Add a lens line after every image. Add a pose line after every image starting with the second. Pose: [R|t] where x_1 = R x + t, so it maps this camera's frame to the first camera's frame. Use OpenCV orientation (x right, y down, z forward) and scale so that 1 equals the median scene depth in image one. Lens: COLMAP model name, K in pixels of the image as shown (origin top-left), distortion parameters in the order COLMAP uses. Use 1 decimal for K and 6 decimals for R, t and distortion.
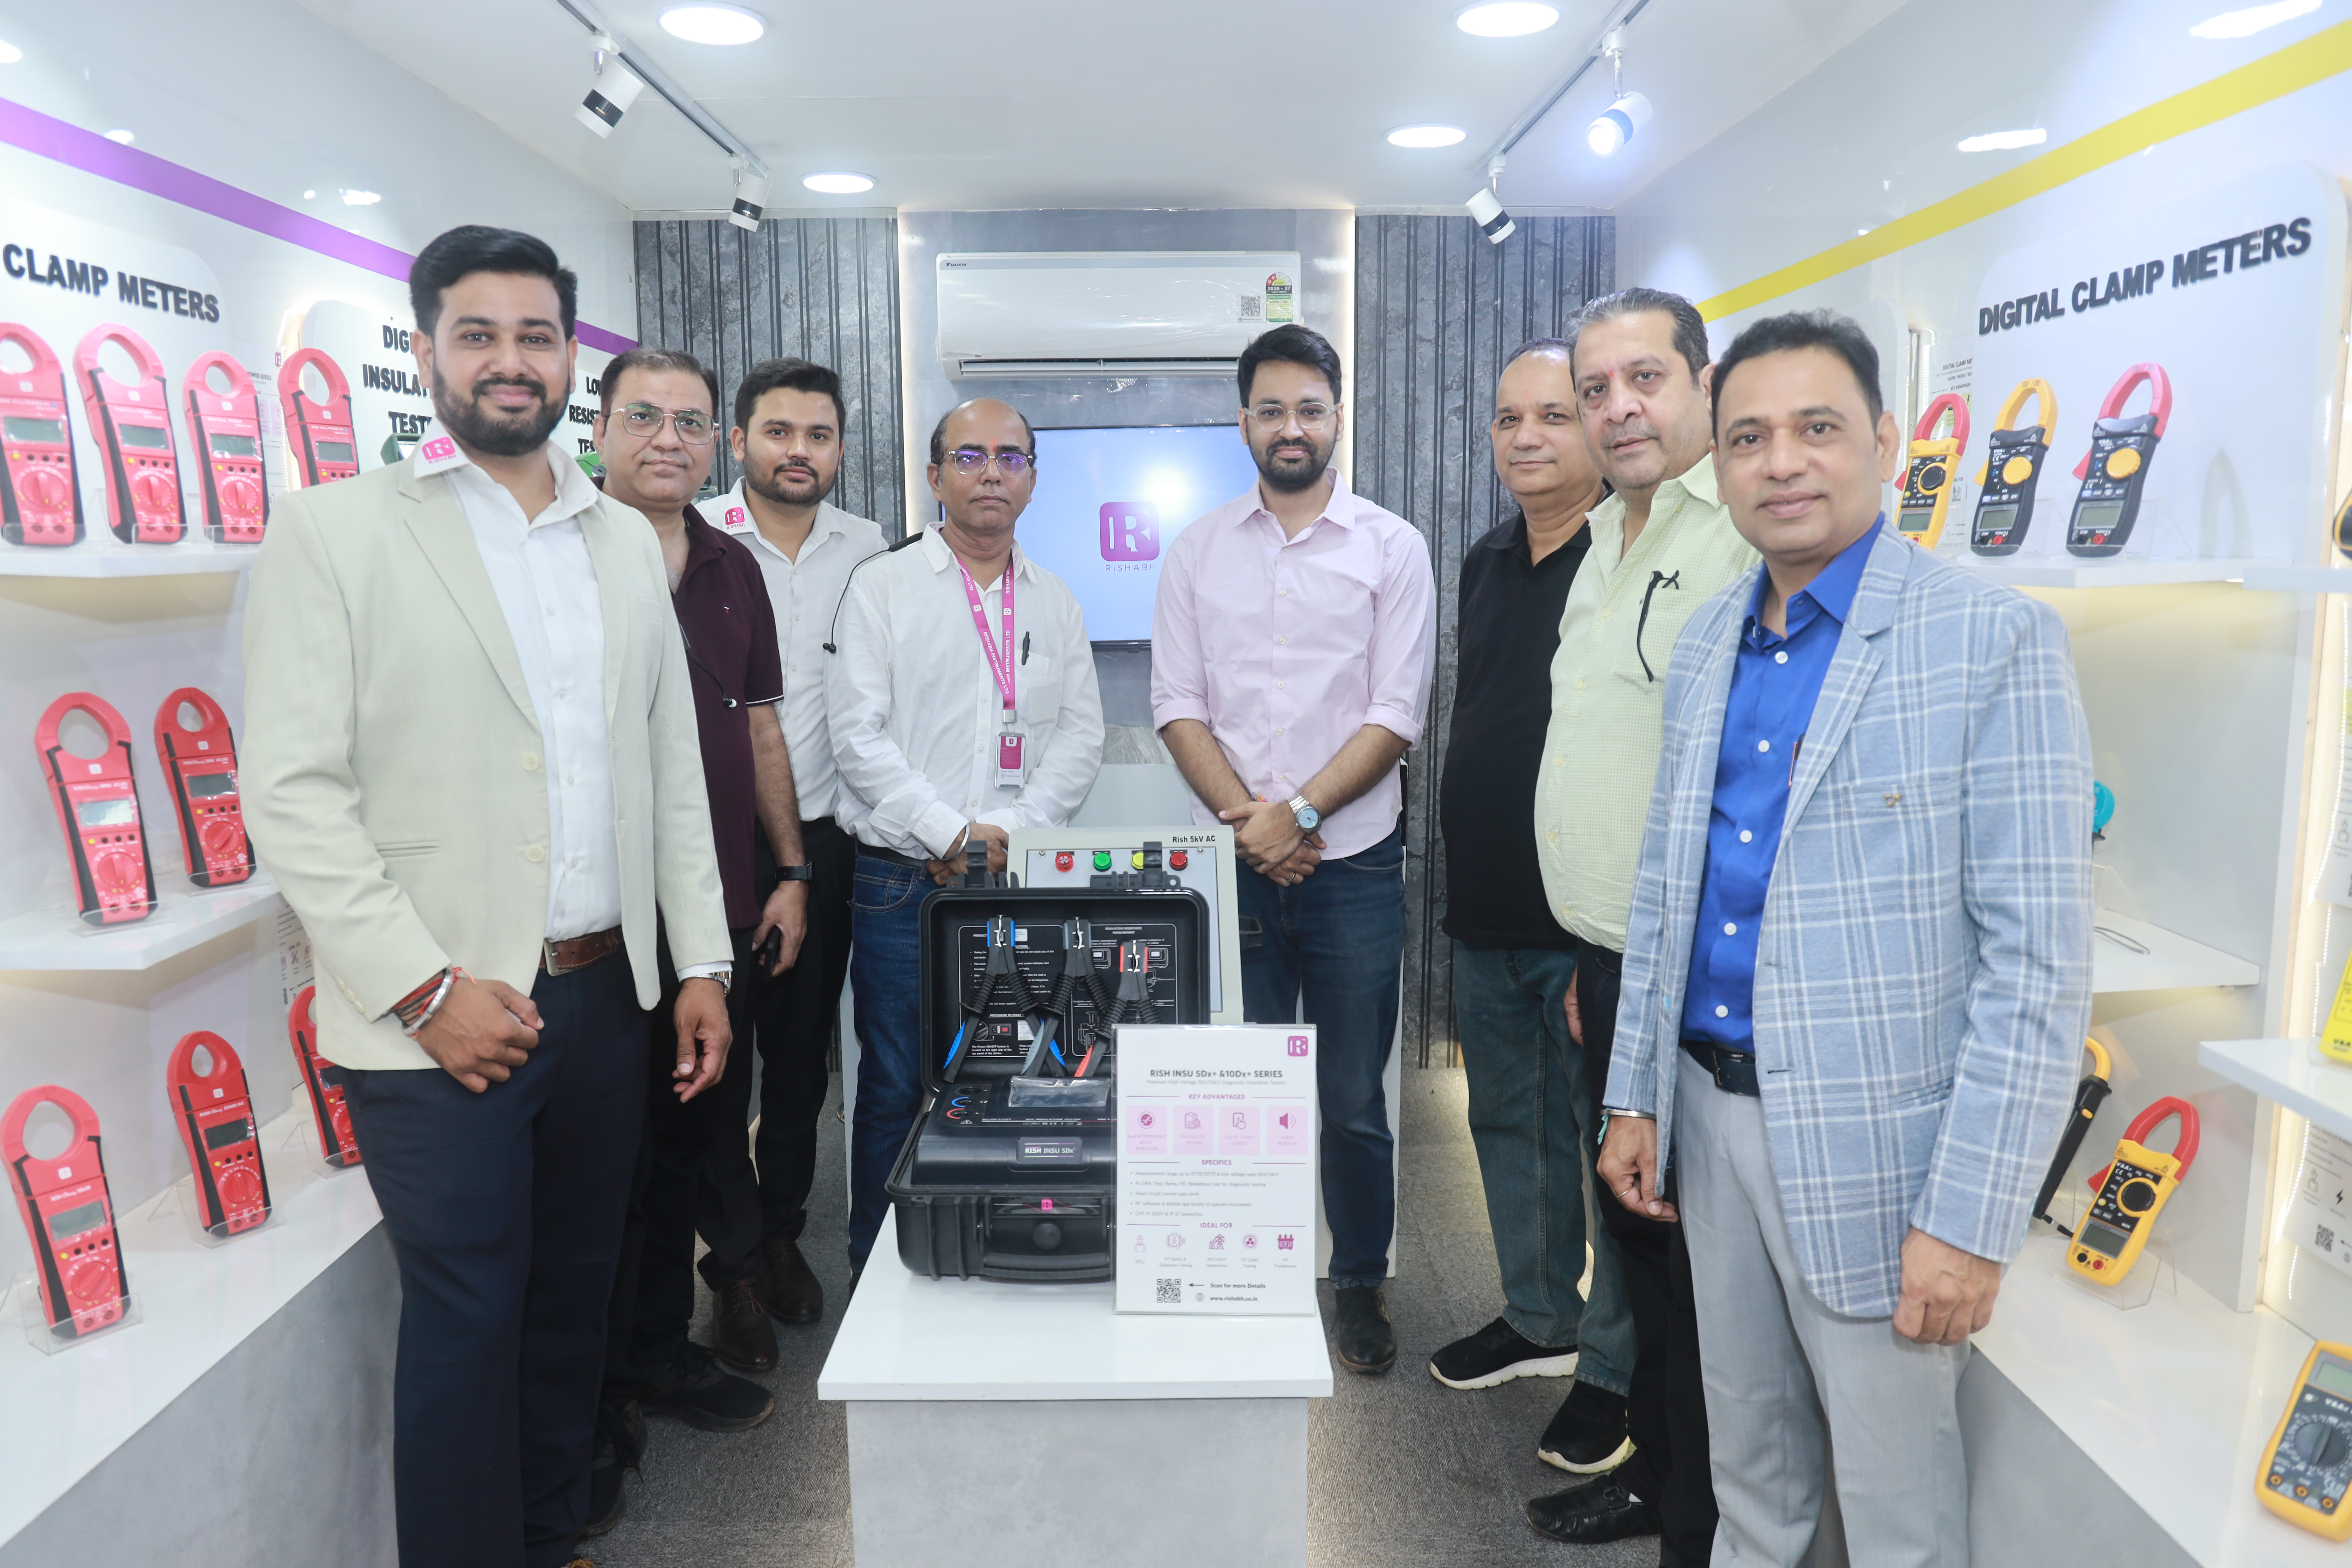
lens RADIAL K [[1612.7, 0, 1161.1], [0, 1612.7, 769.6], [0, 0, 1]] dist [-0.088502, 0.063747]
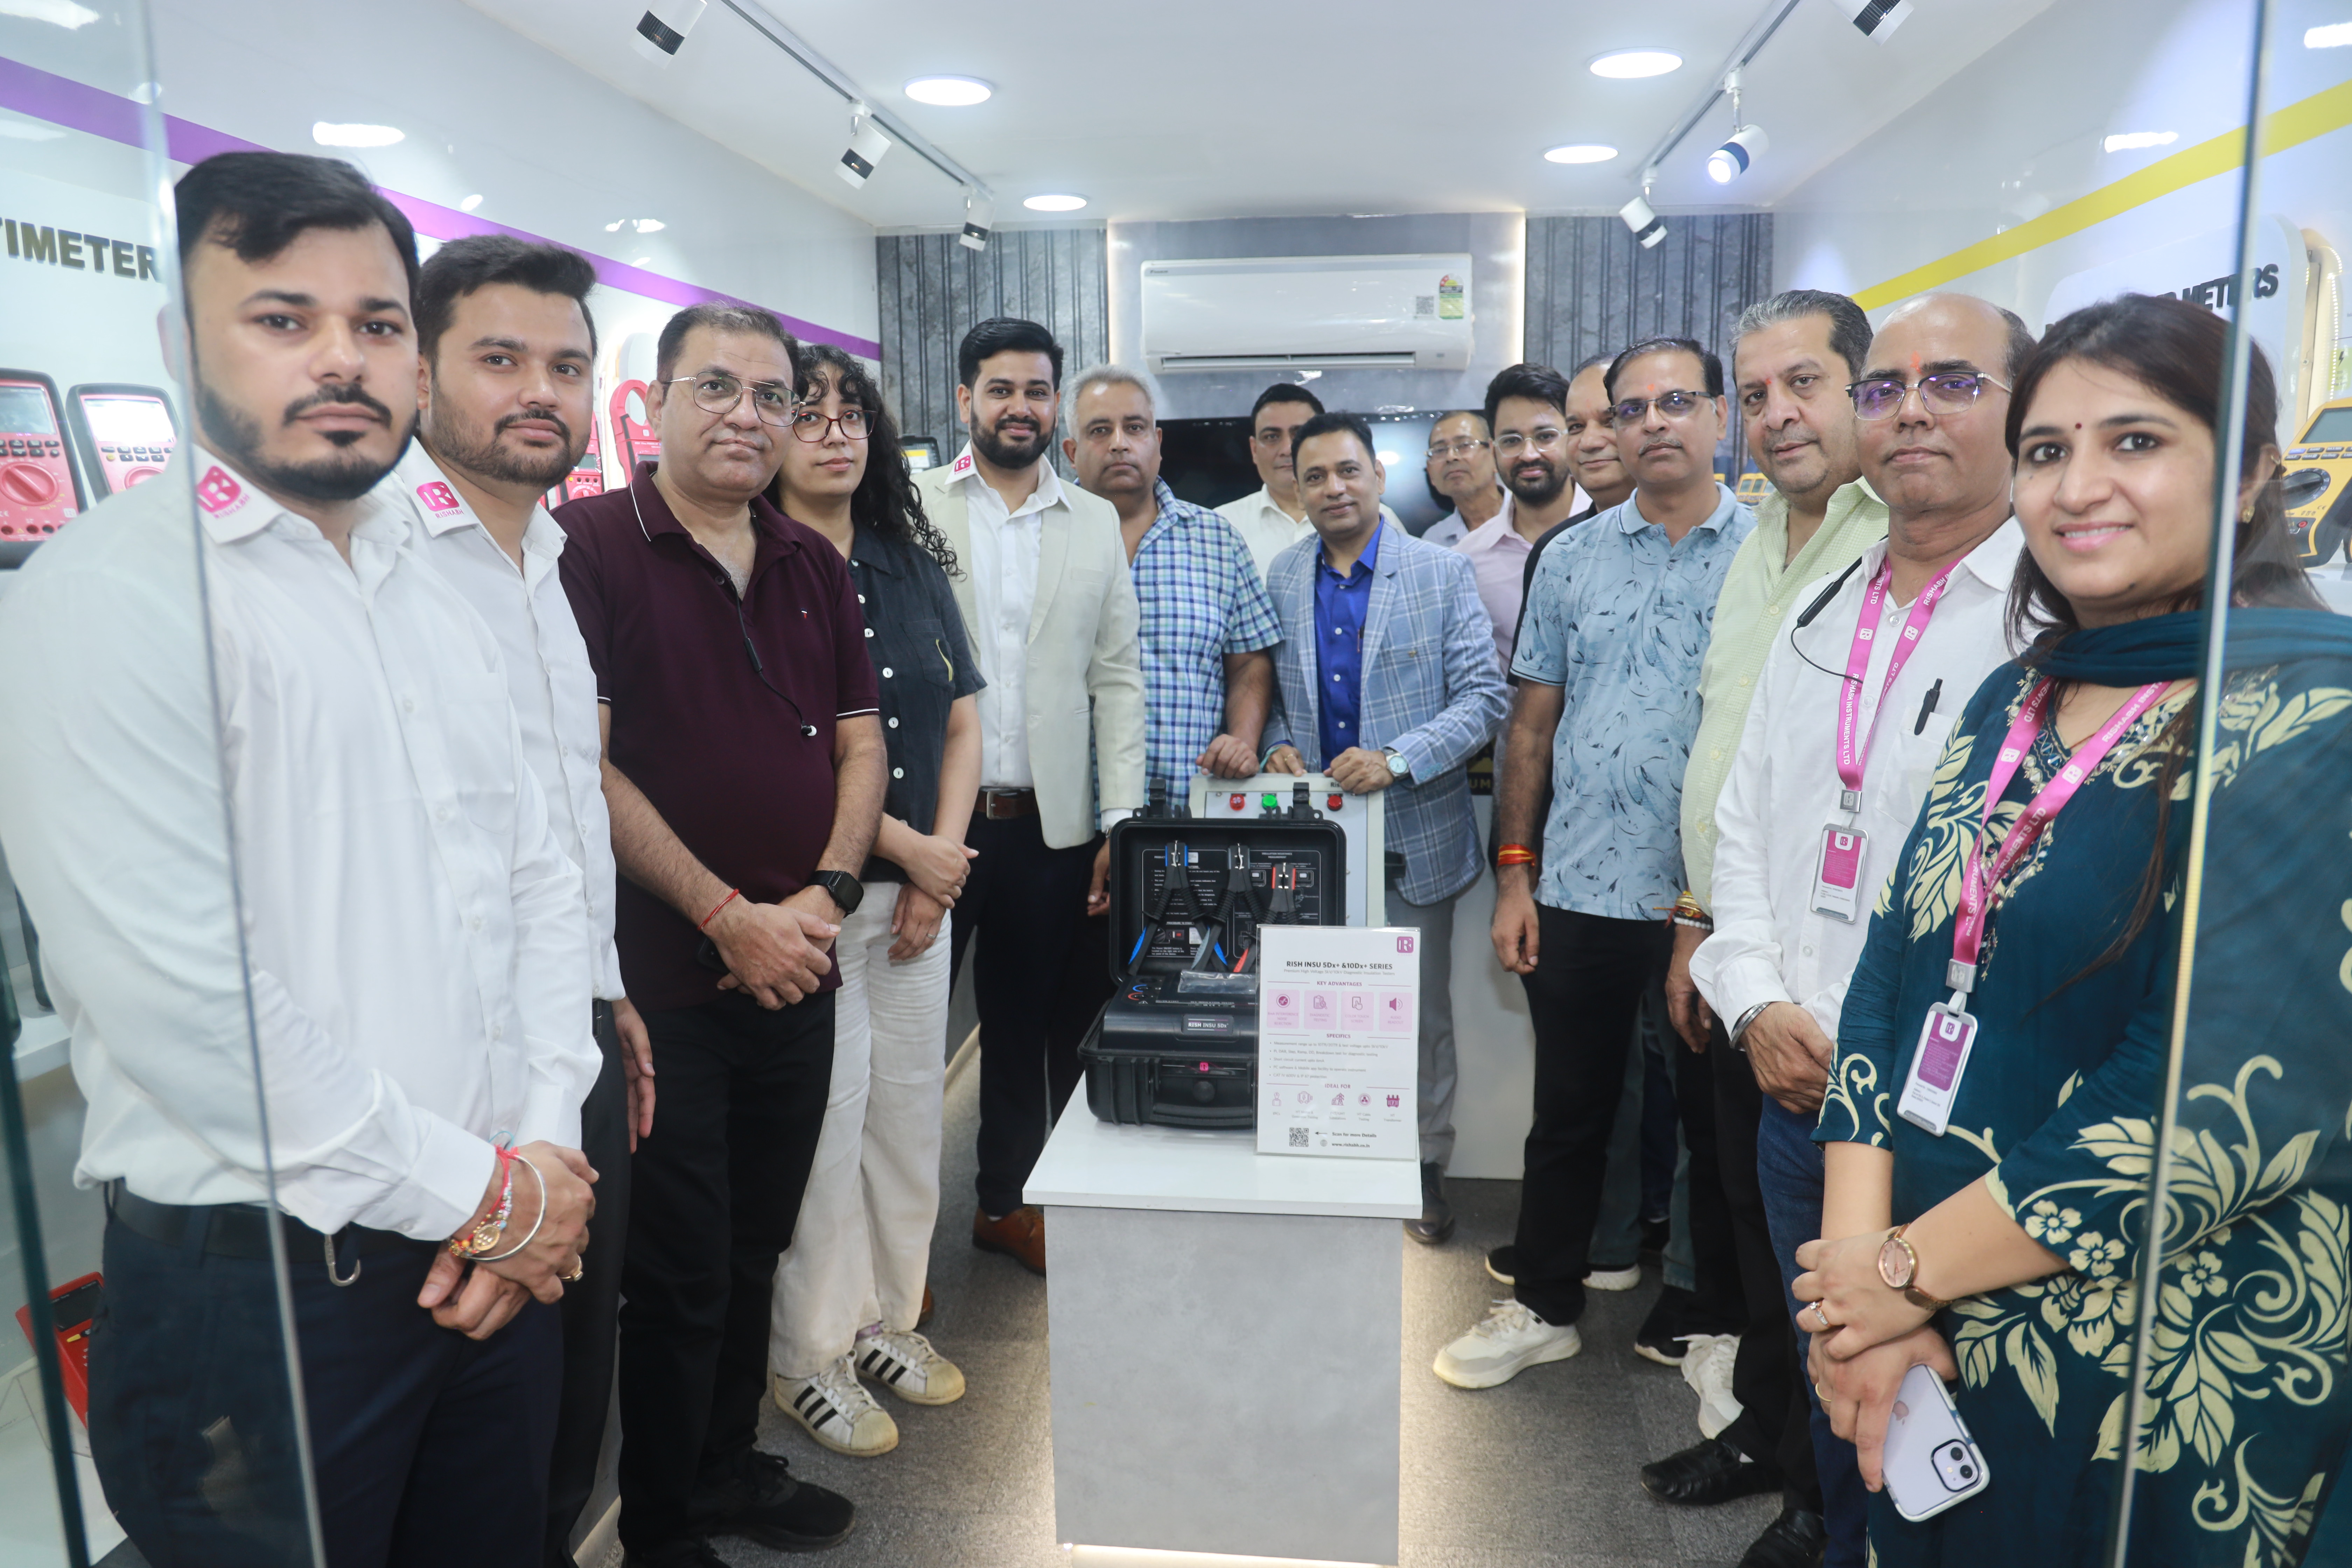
lens RADIAL K [[1591.4, 0, 1170.9], [0, 1591.4, 774.9], [0, 0, 1]] dist [-0.090456, 0.044916]
pose [[0.991960, 0.016133, -0.125516, 0.037231], [-0.012573, 0.999497, 0.029103, 0.004235], [0.125922, -0.027291, 0.991665, -0.156752]]
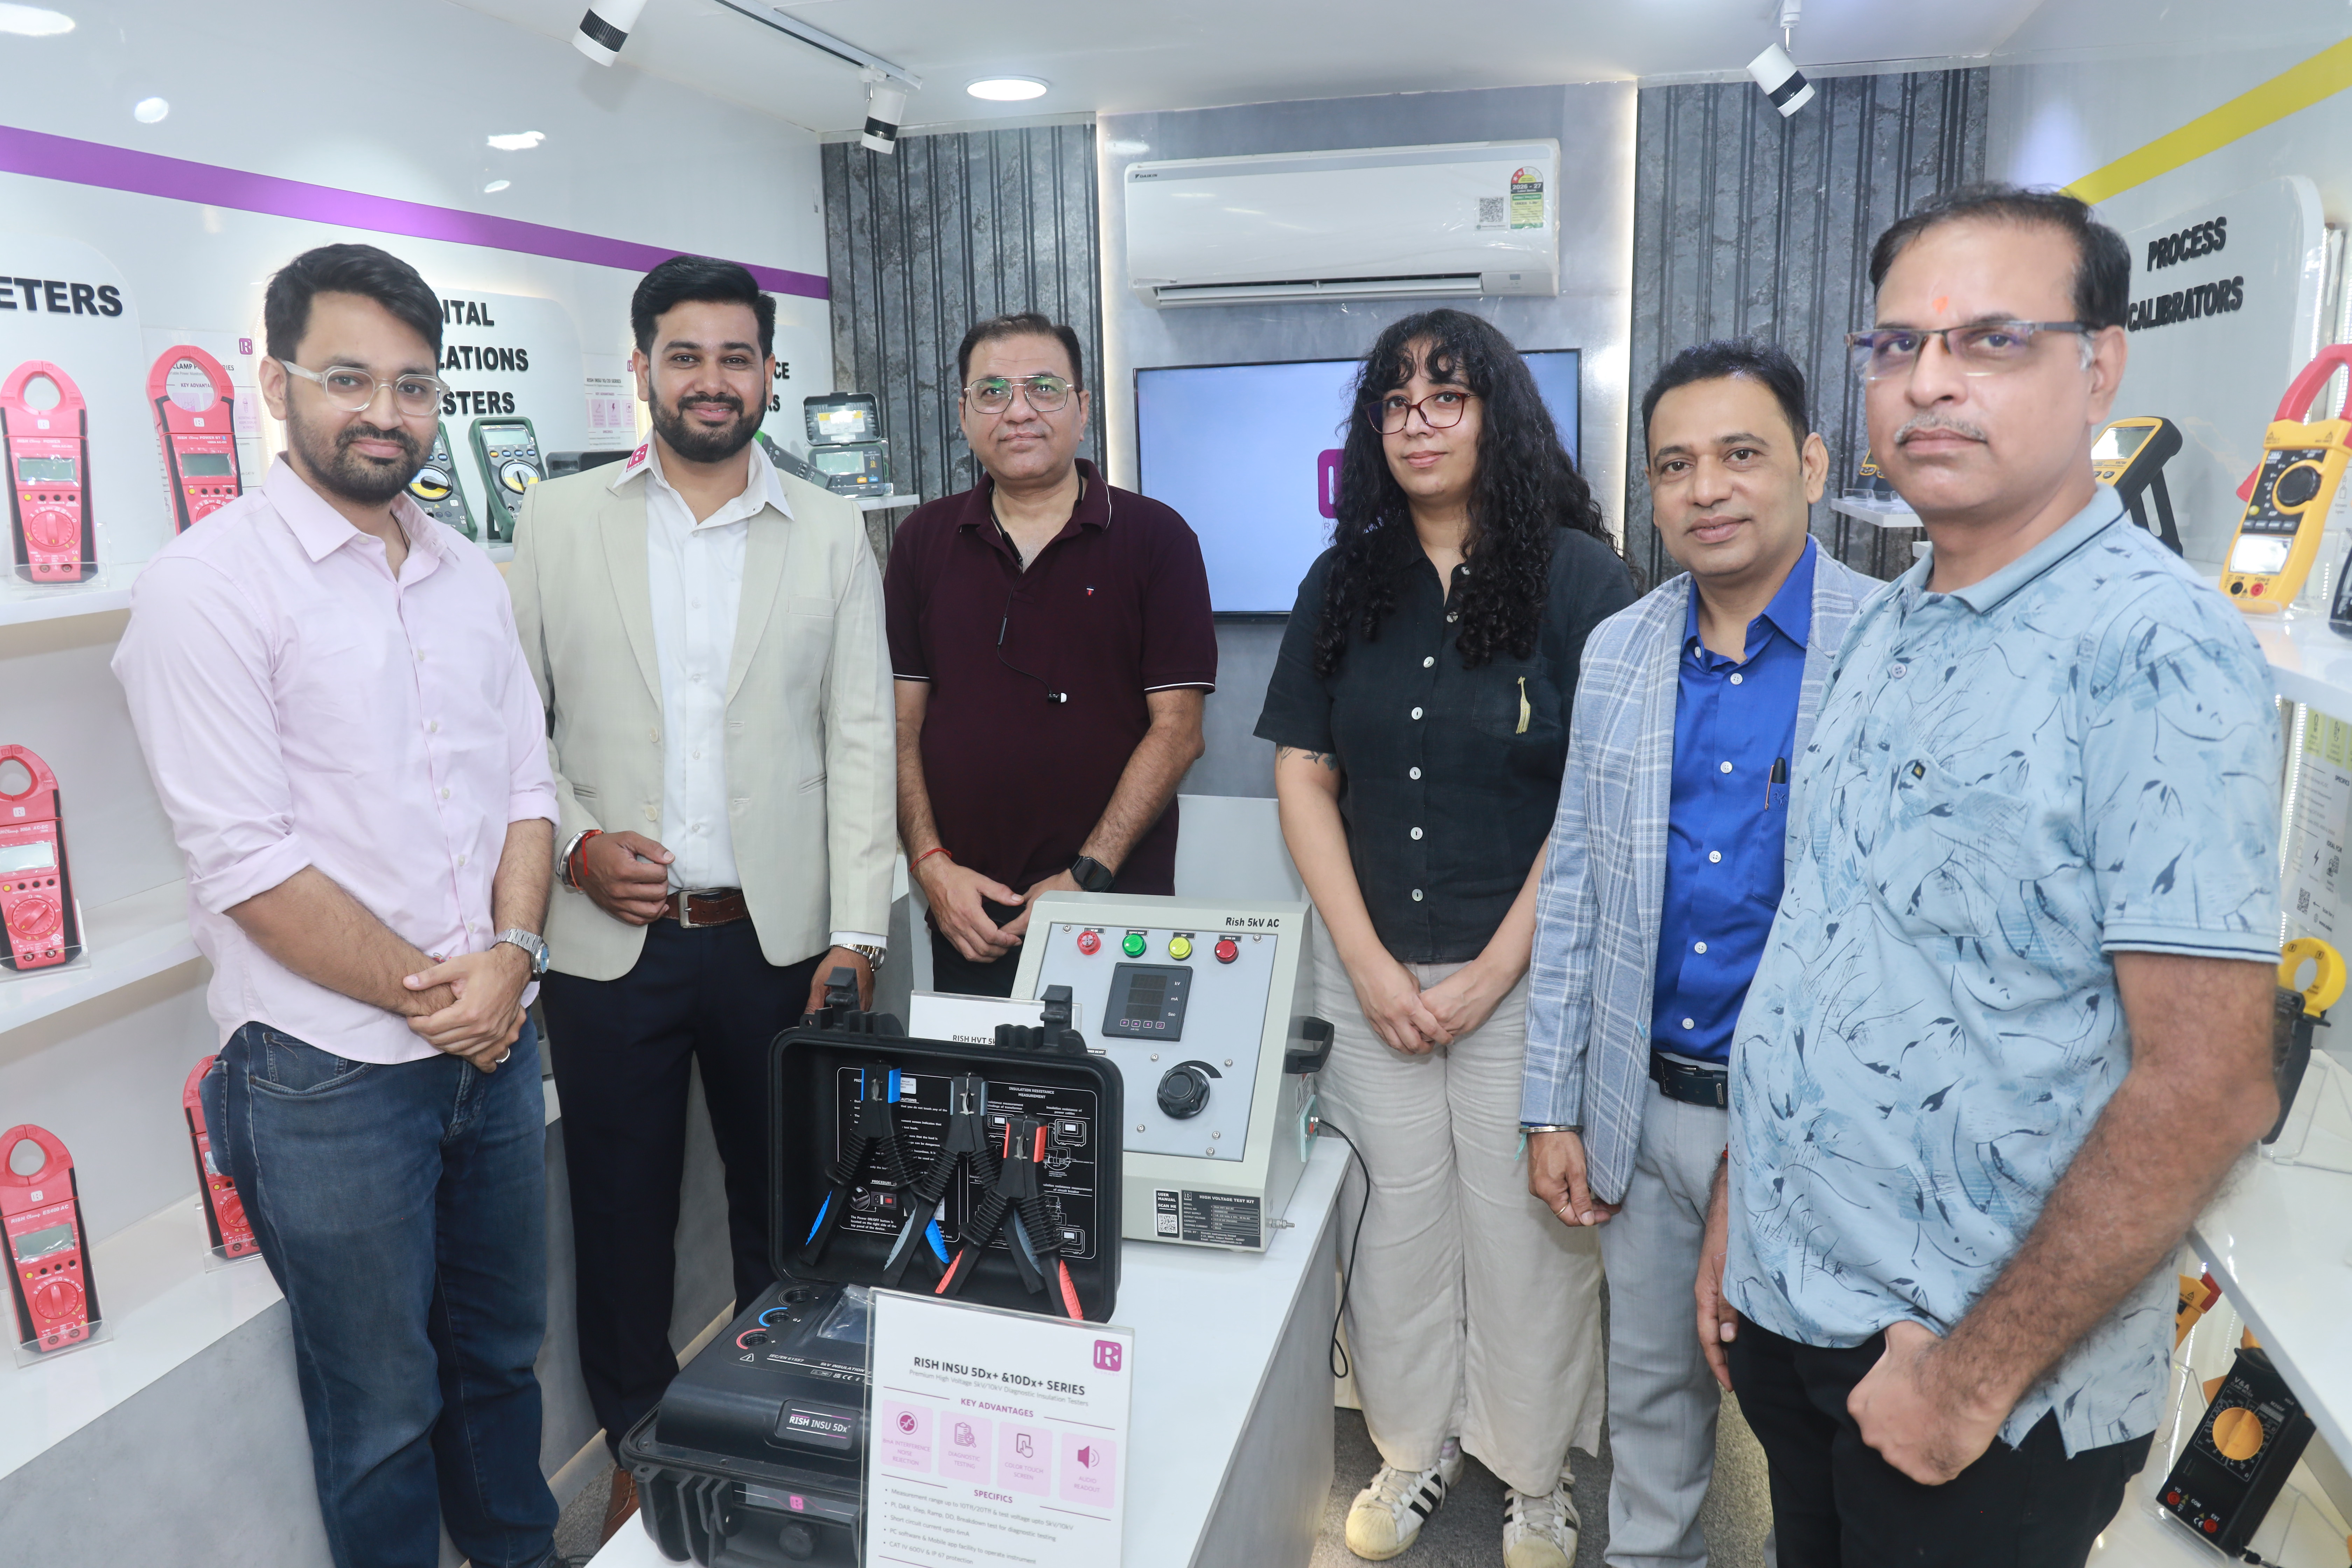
lens RADIAL K [[1611.5, 0, 1149.9], [0, 1611.5, 790.4], [0, 0, 1]] dist [-0.091976, 0.063613]
pose [[0.963515, 0.044370, -0.263951, 0.179819], [-0.024010, 0.996516, 0.079868, -0.083900], [0.266575, -0.070616, 0.961224, 0.234140]]
